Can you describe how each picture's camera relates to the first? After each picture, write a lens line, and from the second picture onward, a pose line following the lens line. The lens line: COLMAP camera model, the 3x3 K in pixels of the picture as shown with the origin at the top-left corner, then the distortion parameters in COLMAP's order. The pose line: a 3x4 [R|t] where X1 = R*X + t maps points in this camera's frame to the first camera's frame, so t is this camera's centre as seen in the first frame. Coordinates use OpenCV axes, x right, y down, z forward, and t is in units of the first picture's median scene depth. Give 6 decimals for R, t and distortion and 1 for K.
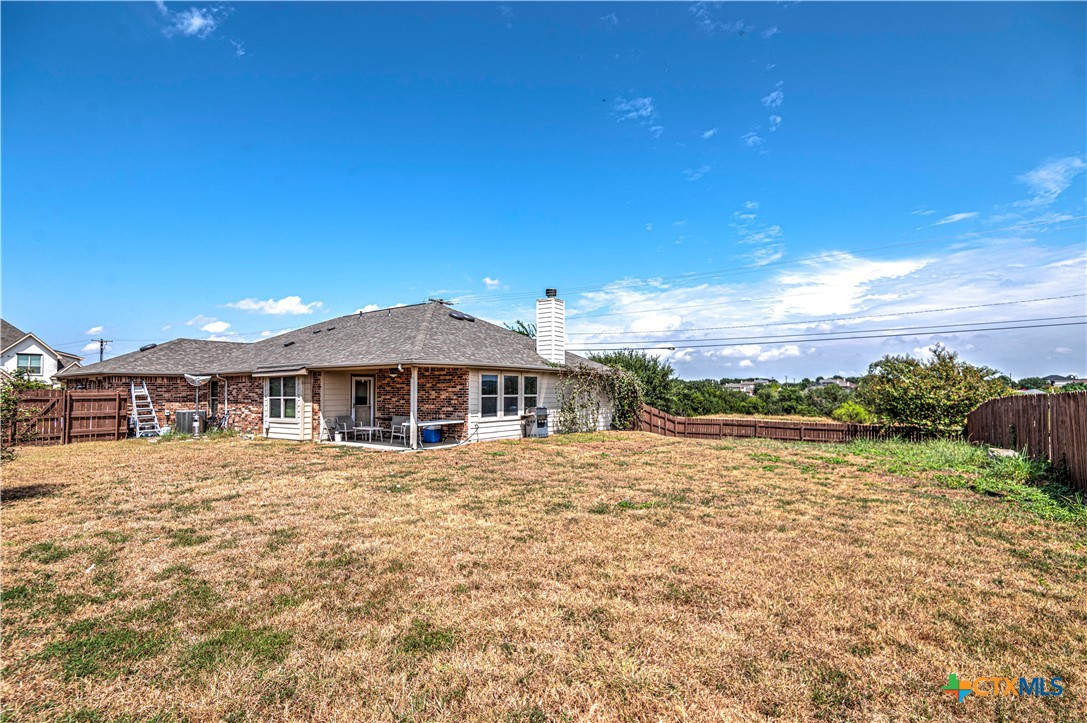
lens RADIAL K [[496.6, 0, 542.8], [0, 496.6, 362.9], [0, 0, 1]] dist [0.034401, -0.017984]
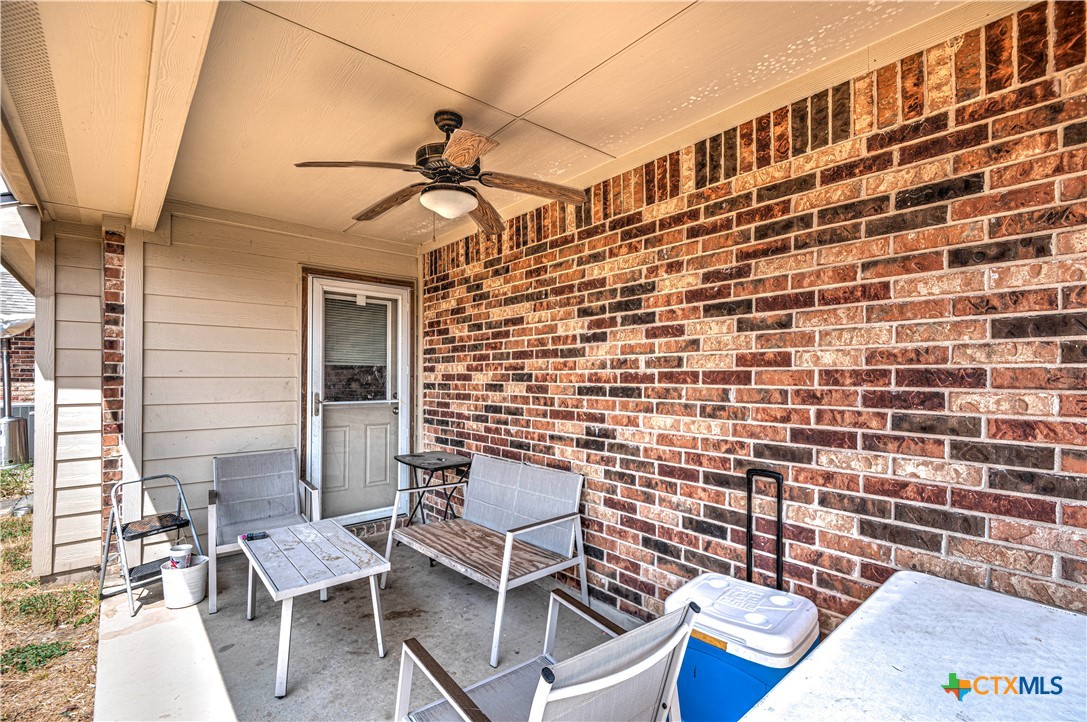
lens RADIAL K [[499.9, 0, 547.4], [0, 499.9, 377.5], [0, 0, 1]] dist [0.001444, 0.000005]
pose [[0.967573, 0.008608, -0.252446, -0.218278], [0.006806, 0.998168, 0.060122, 0.060399], [0.252501, -0.059890, 0.965741, 0.804740]]
